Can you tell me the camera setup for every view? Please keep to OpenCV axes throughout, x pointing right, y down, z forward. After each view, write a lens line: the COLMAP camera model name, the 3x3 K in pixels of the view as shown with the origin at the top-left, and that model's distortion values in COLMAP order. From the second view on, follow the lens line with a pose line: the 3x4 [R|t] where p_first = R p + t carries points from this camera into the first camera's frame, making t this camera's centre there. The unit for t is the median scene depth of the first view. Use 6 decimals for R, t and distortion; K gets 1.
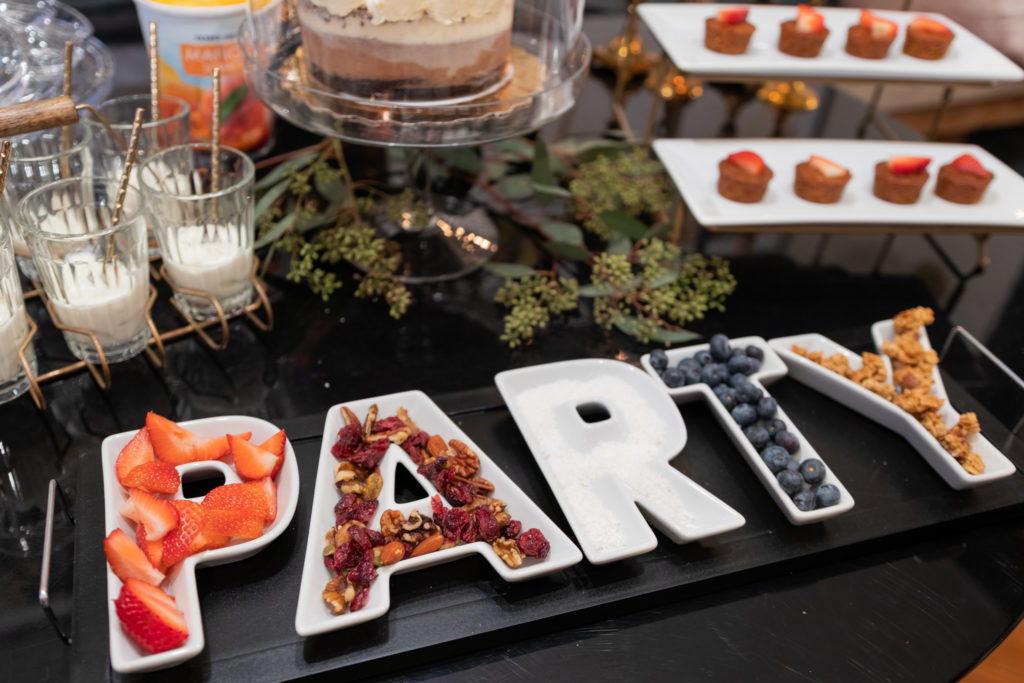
lens RADIAL K [[893.8, 0, 512.0], [0, 893.8, 341.5], [0, 0, 1]] dist [-0.003730, -0.001036]
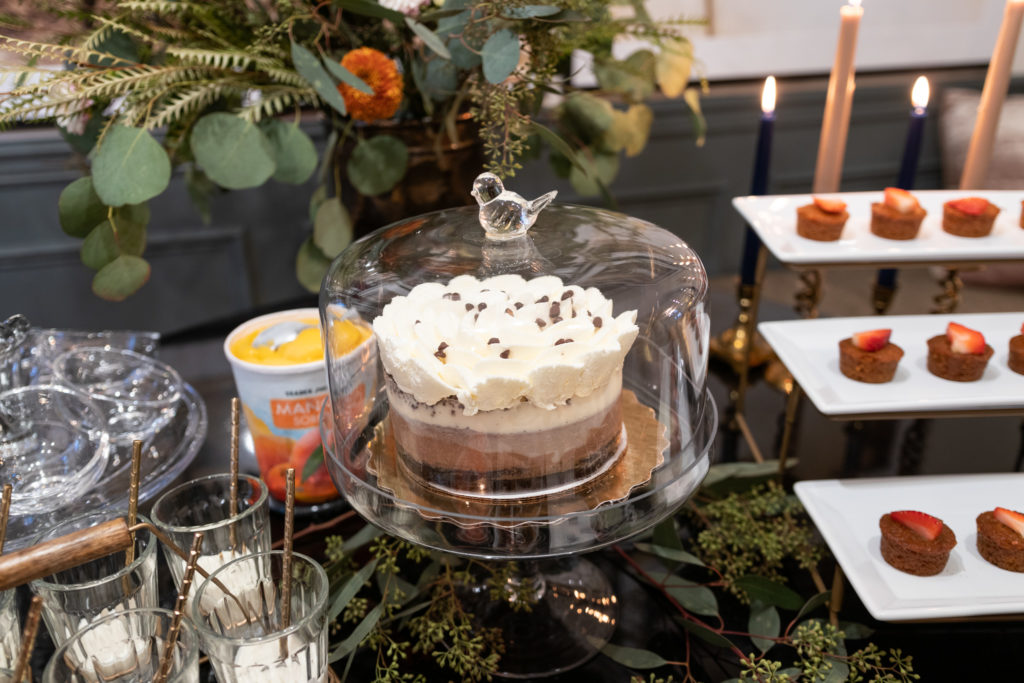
lens RADIAL K [[854.5, 0, 512.0], [0, 854.5, 341.5], [0, 0, 1]] dist [0.005172, -0.005202]
pose [[0.991608, -0.048148, -0.119979, -0.006416], [0.018388, 0.971153, -0.237747, -0.215115], [0.127965, 0.233546, 0.963889, 0.178024]]
